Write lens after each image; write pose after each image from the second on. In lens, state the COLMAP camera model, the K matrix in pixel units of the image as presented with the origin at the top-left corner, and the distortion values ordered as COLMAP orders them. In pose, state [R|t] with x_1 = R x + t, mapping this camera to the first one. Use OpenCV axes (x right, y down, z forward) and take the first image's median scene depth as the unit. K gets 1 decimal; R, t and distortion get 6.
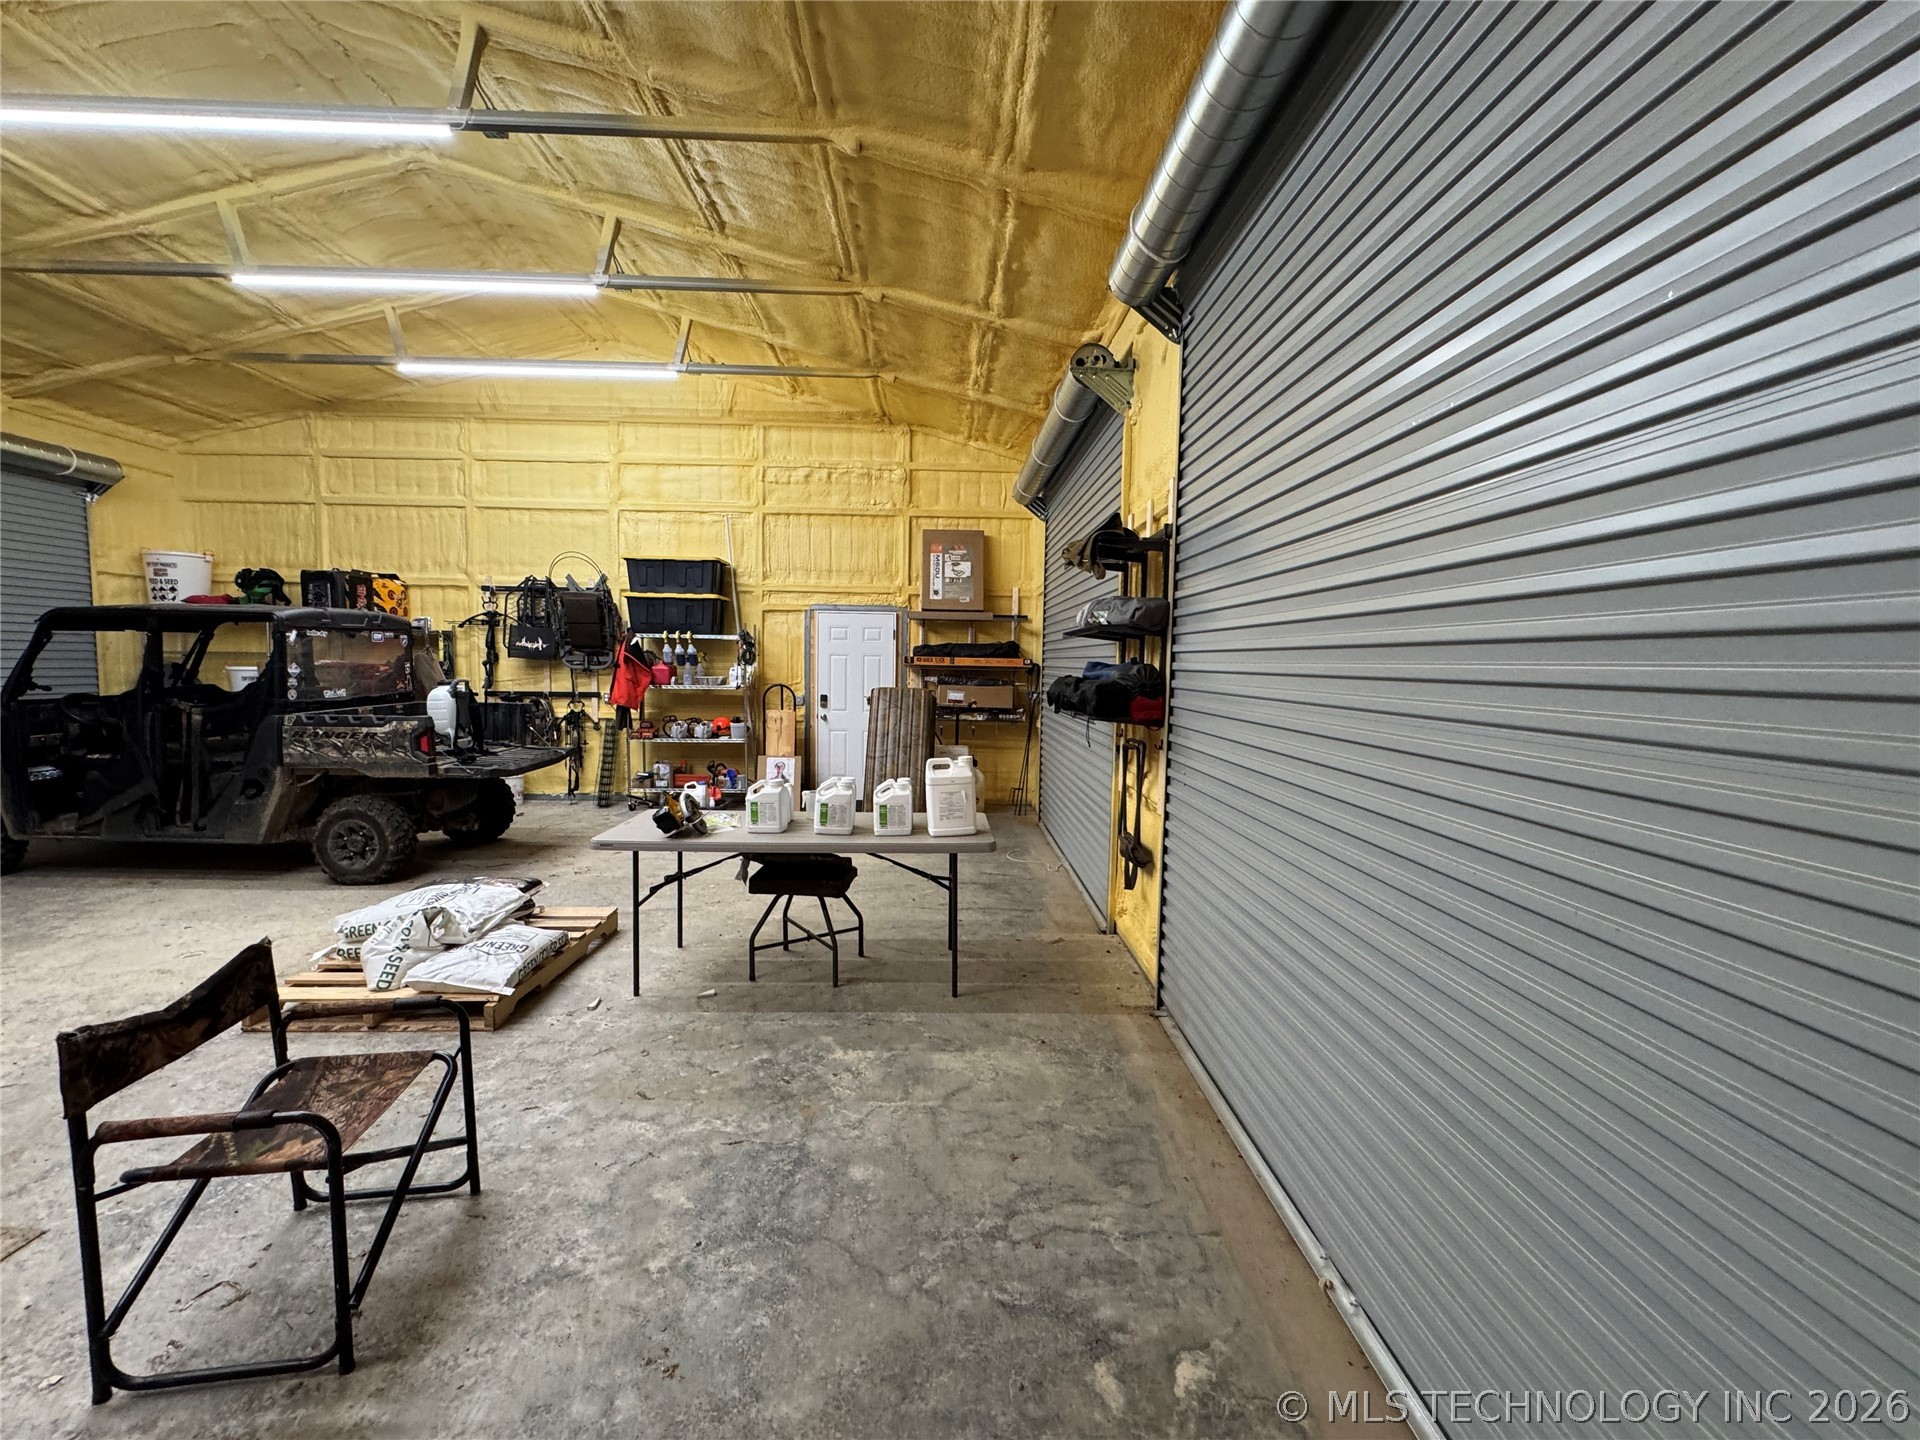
lens RADIAL K [[767.0, 0, 958.8], [0, 767.0, 718.4], [0, 0, 1]] dist [-0.002810, 0.000491]
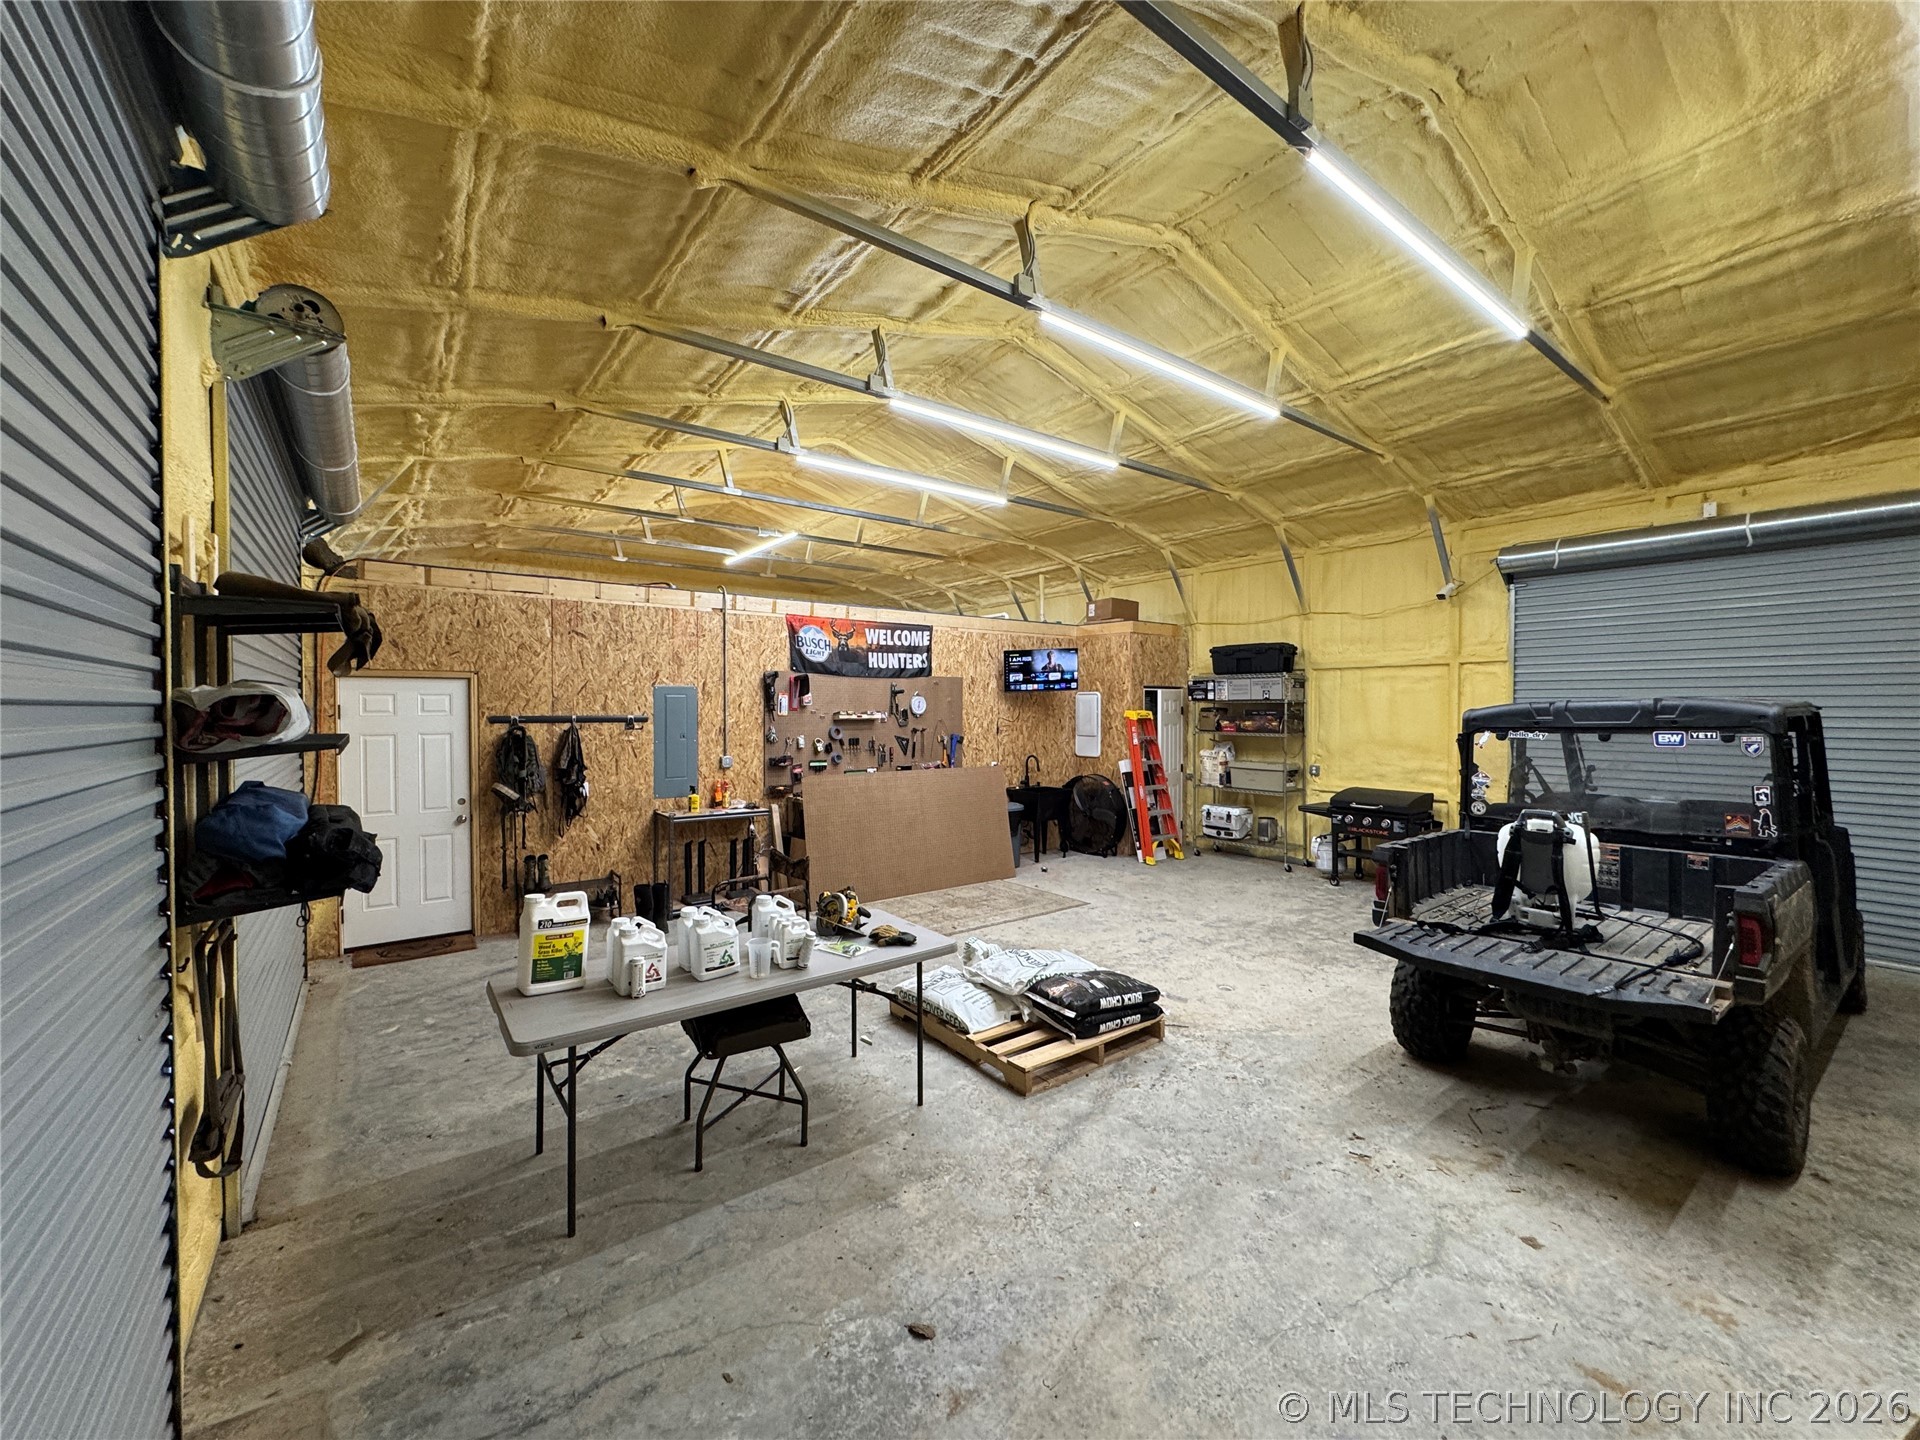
lens RADIAL K [[767.0, 0, 958.8], [0, 767.0, 718.4], [0, 0, 1]] dist [-0.002810, 0.000491]
pose [[-0.814681, -0.009906, -0.579824, 0.052293], [-0.055926, 0.996536, 0.061553, -0.096178], [0.577206, 0.082573, -0.812413, 0.870758]]
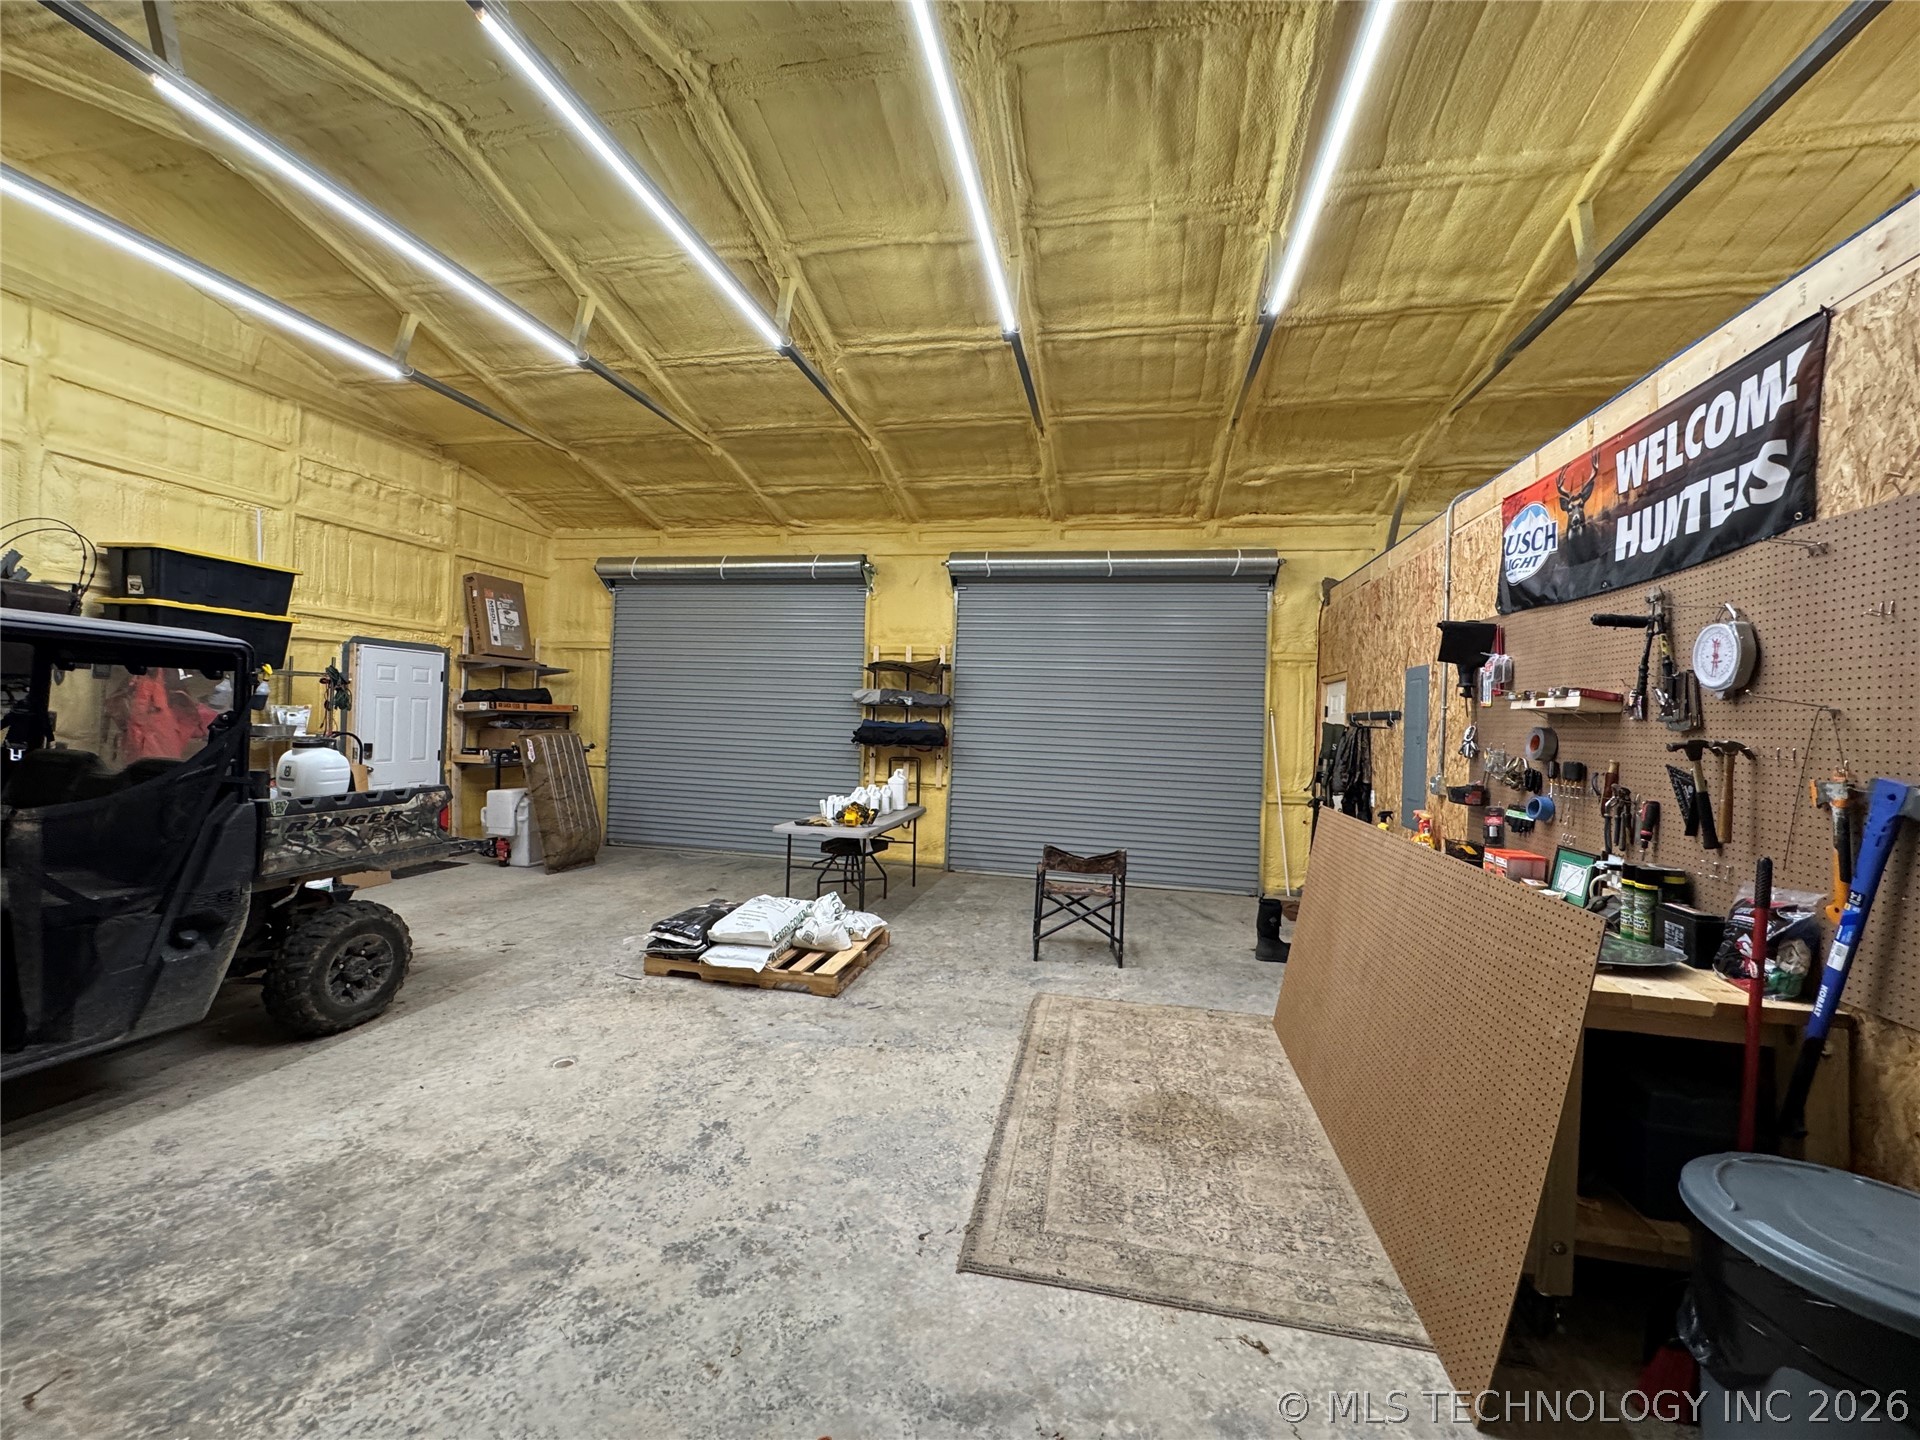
lens RADIAL K [[767.0, 0, 959.2], [0, 767.0, 718.4], [0, 0, 1]] dist [-0.002810, 0.000491]
pose [[0.239284, -0.005573, 0.970934, -0.870295], [0.037823, 0.999278, -0.003586, -0.031822], [-0.970213, 0.037582, 0.239322, 0.168787]]
